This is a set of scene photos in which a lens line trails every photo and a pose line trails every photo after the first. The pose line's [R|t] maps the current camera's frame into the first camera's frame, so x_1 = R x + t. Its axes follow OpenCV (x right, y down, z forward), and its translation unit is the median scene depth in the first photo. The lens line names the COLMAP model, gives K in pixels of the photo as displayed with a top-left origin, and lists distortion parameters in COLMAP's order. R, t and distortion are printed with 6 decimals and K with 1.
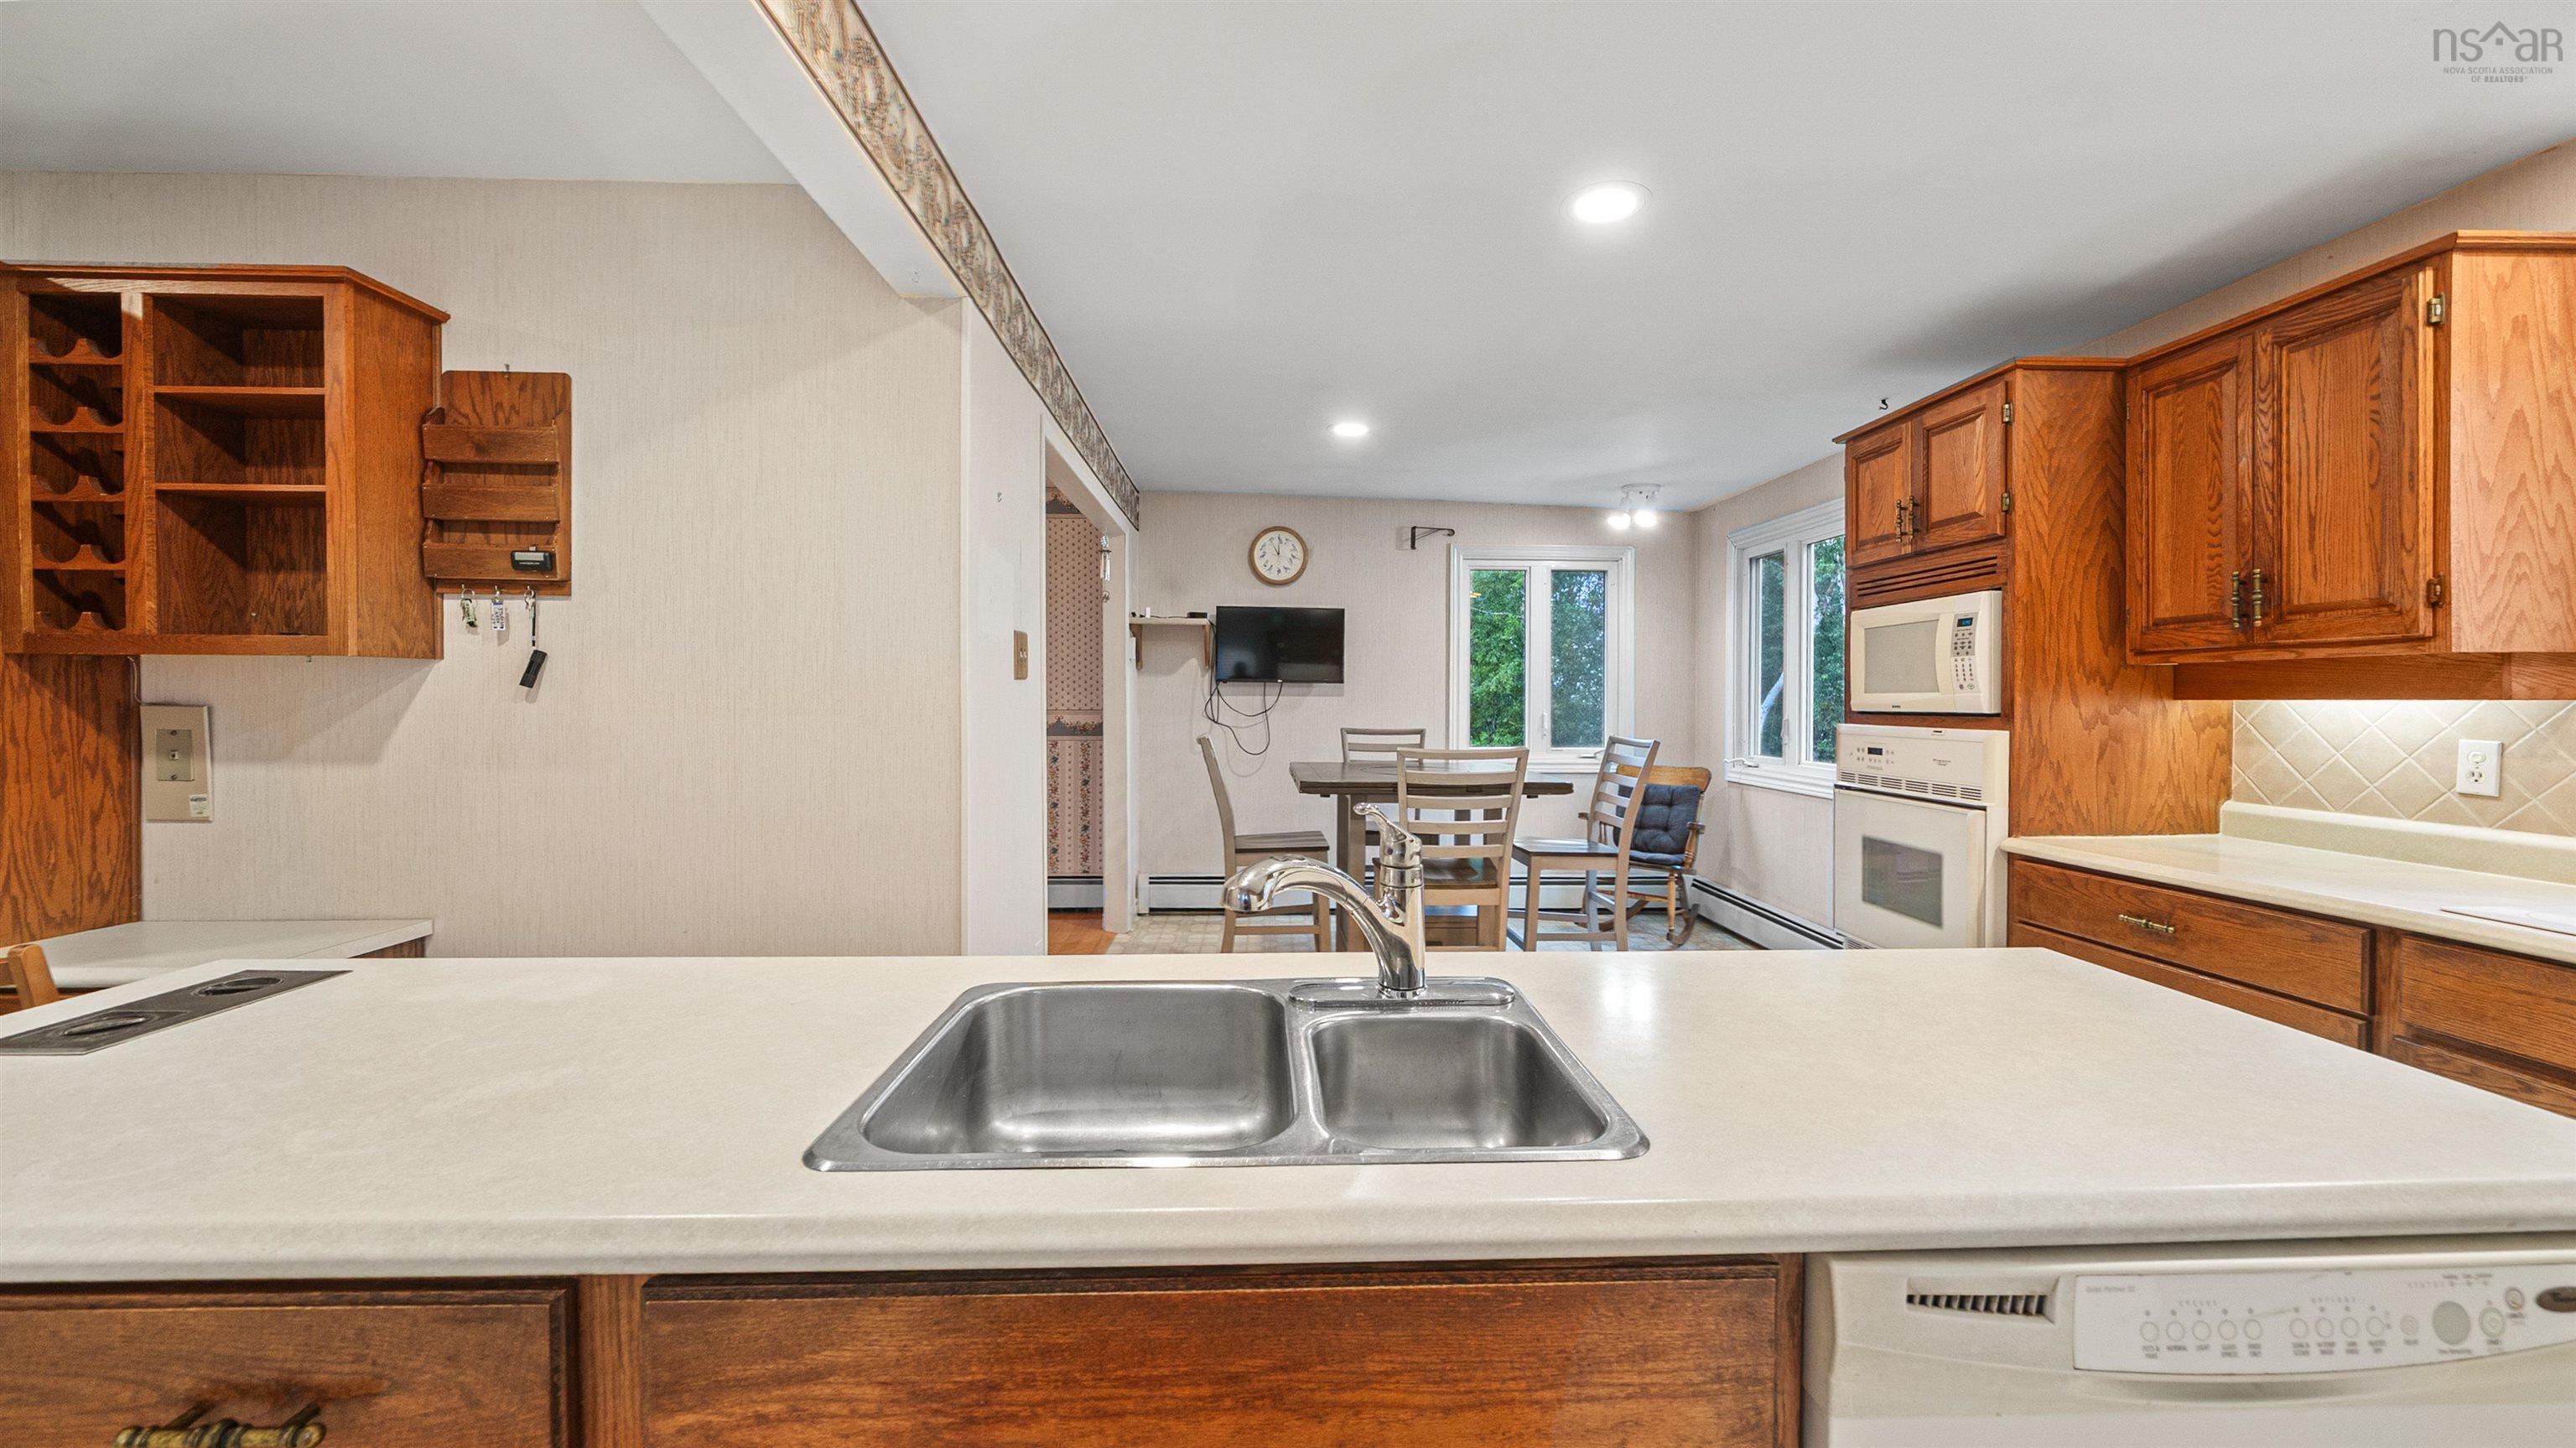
lens RADIAL K [[987.5, 0, 1288.0], [0, 987.5, 724.0], [0, 0, 1]] dist [-0.001158, -0.000869]
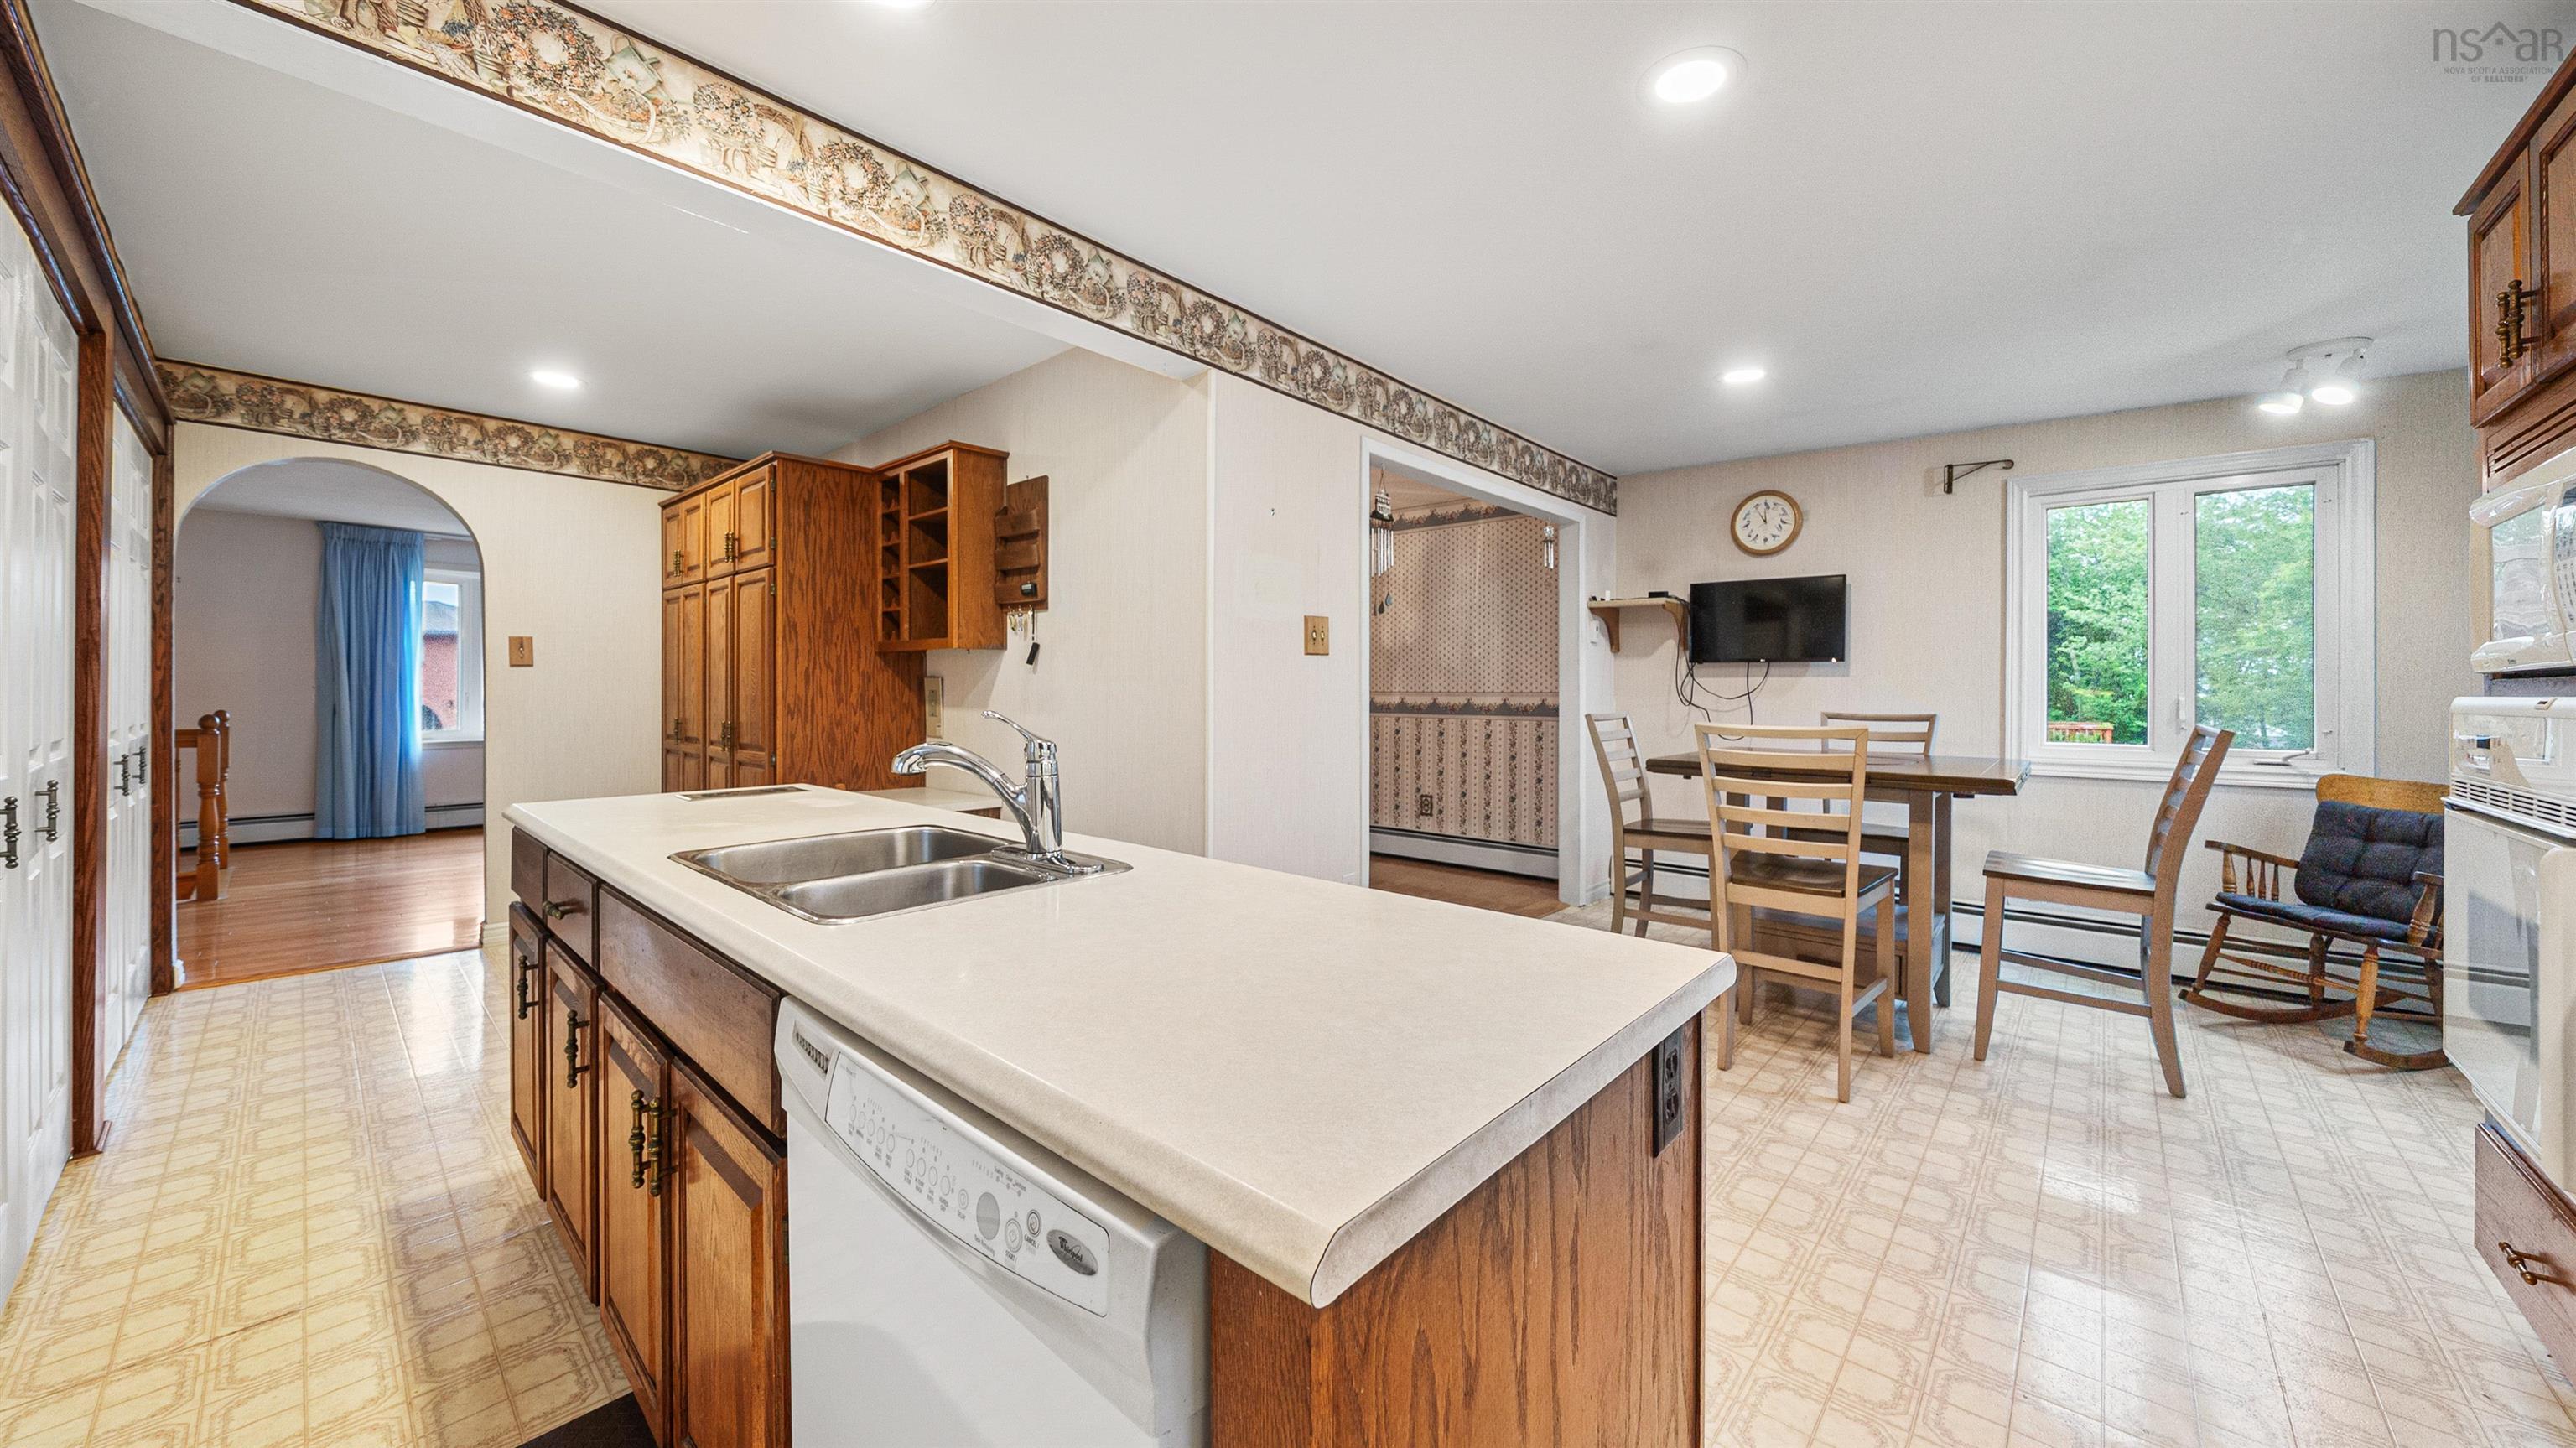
lens RADIAL K [[940.5, 0, 1290.3], [0, 940.5, 712.8], [0, 0, 1]] dist [-0.001329, -0.000112]
pose [[0.702849, 0.014700, -0.711187, 0.495105], [-0.023434, 0.999722, -0.002496, 0.027682], [0.710953, 0.018420, 0.702999, 0.135024]]
